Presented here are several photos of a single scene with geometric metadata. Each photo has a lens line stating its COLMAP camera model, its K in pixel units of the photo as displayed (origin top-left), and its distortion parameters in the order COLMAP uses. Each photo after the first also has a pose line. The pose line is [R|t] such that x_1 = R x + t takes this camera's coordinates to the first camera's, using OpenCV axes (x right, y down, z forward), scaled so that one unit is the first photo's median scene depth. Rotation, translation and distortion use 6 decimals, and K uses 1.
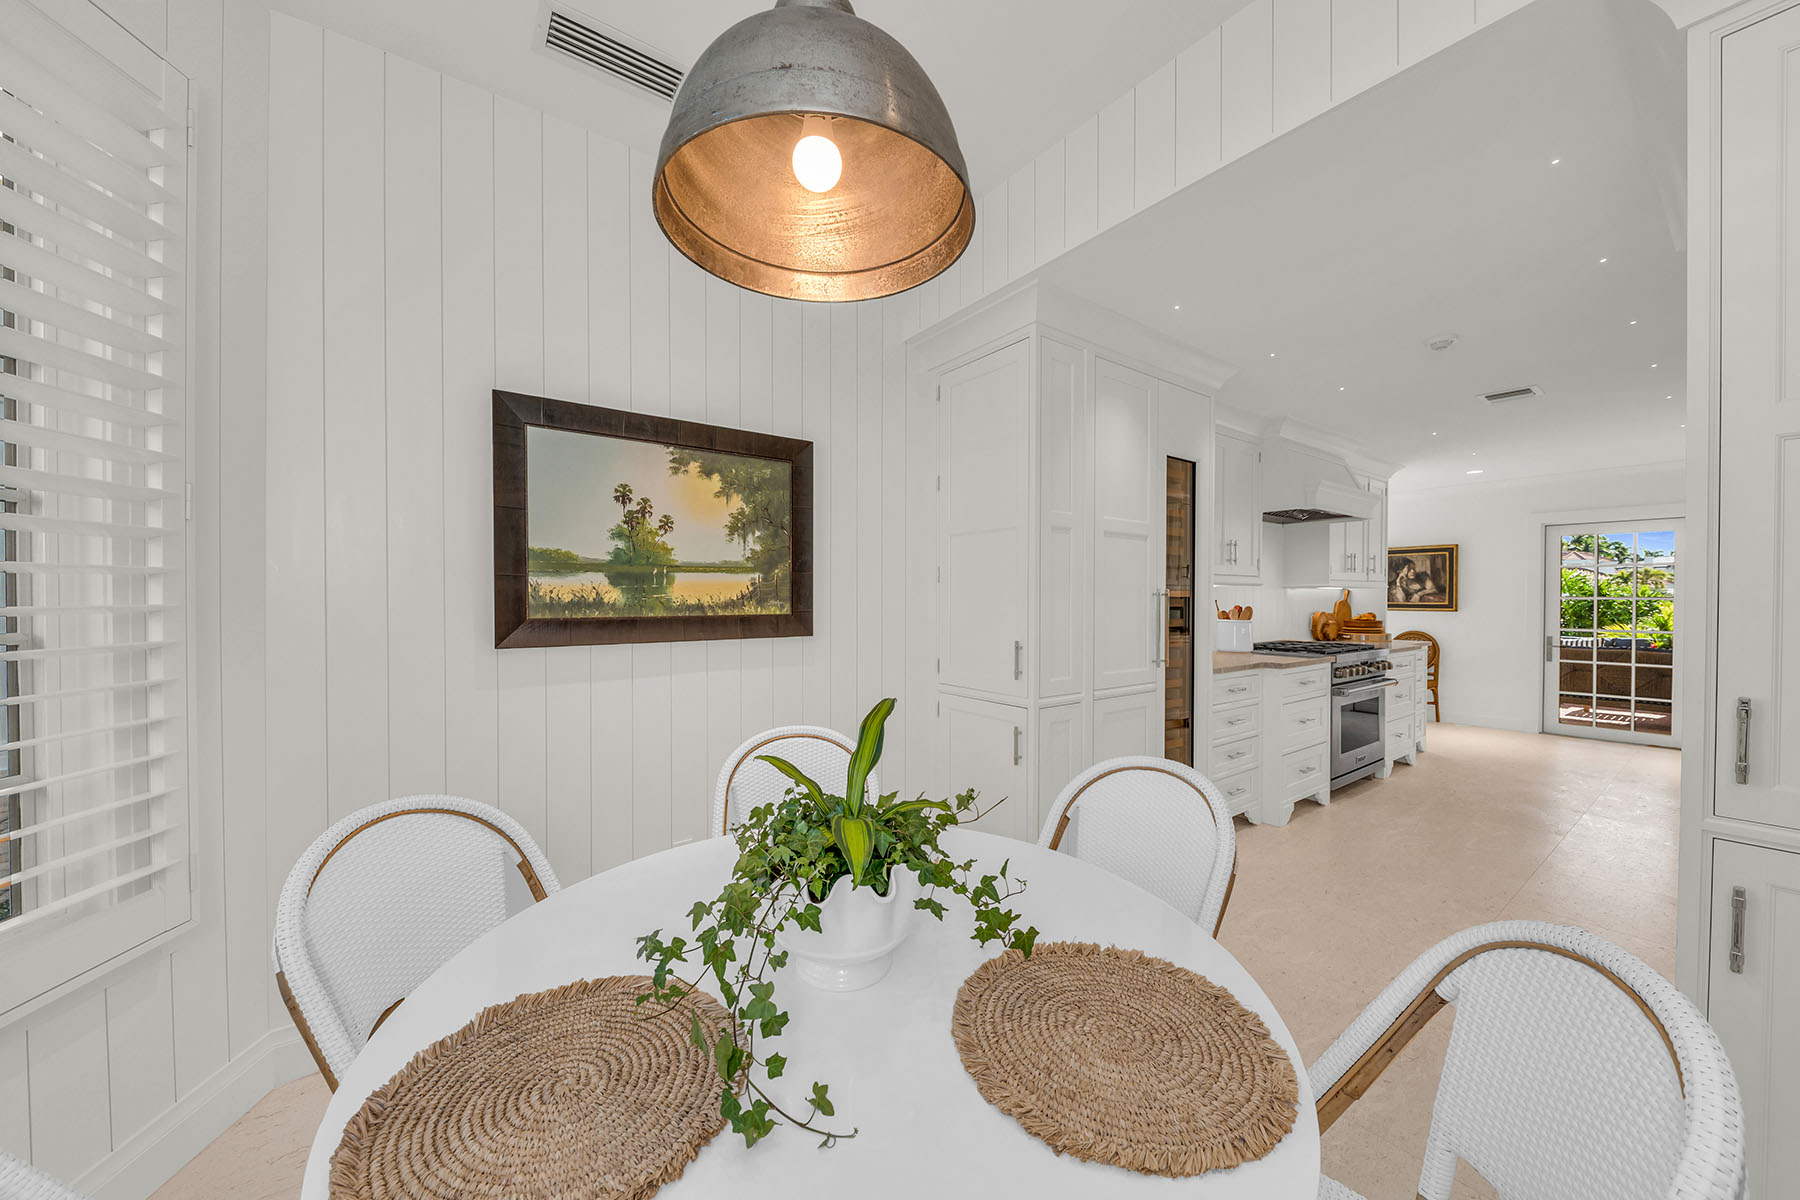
lens RADIAL K [[609.6, 0, 900.0], [0, 609.6, 600.0], [0, 0, 1]] dist [0.000939, -0.000044]
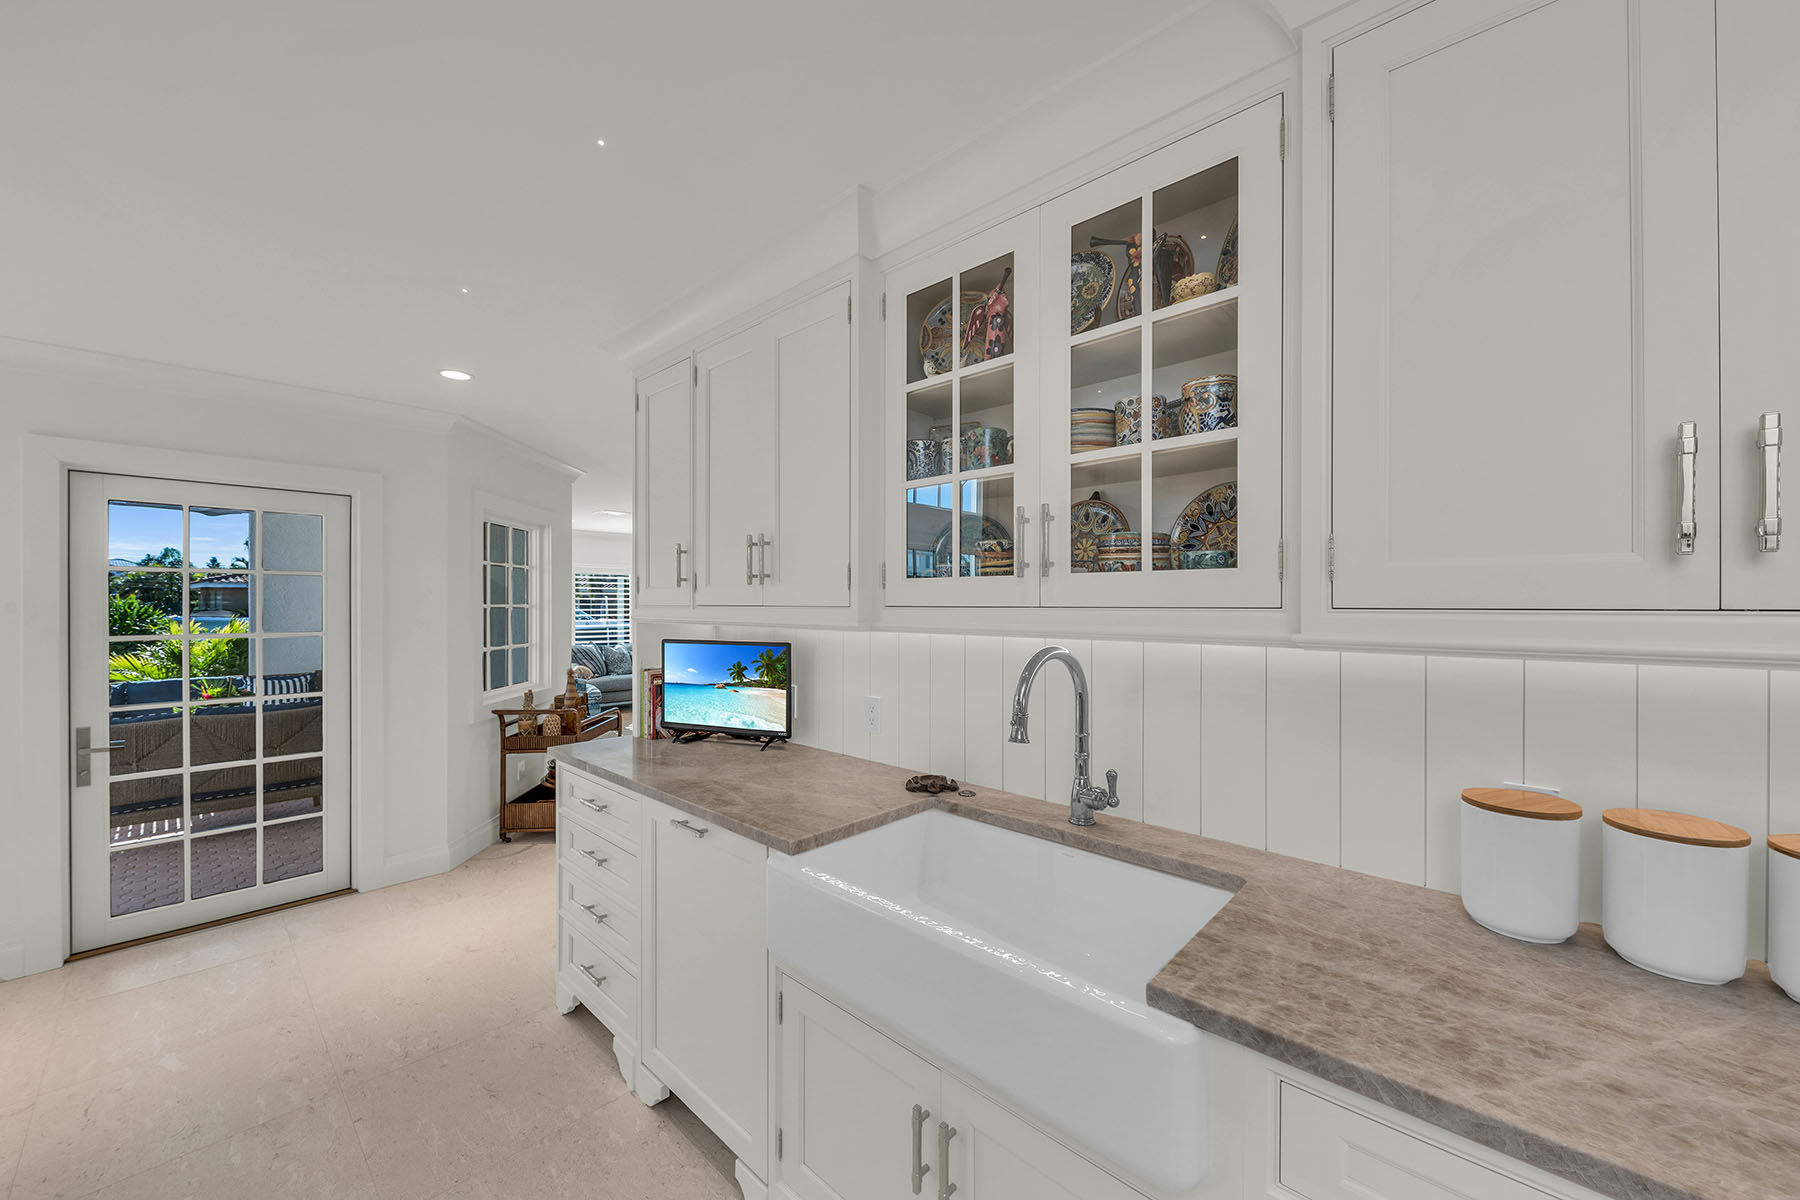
lens RADIAL K [[669.7, 0, 901.7], [0, 669.7, 605.8], [0, 0, 1]] dist [0.010623, -0.006545]
pose [[-0.219371, -0.007370, 0.975614, 0.498921], [0.003966, 0.999956, 0.008446, -0.028713], [-0.975634, 0.005722, -0.219332, 0.562931]]
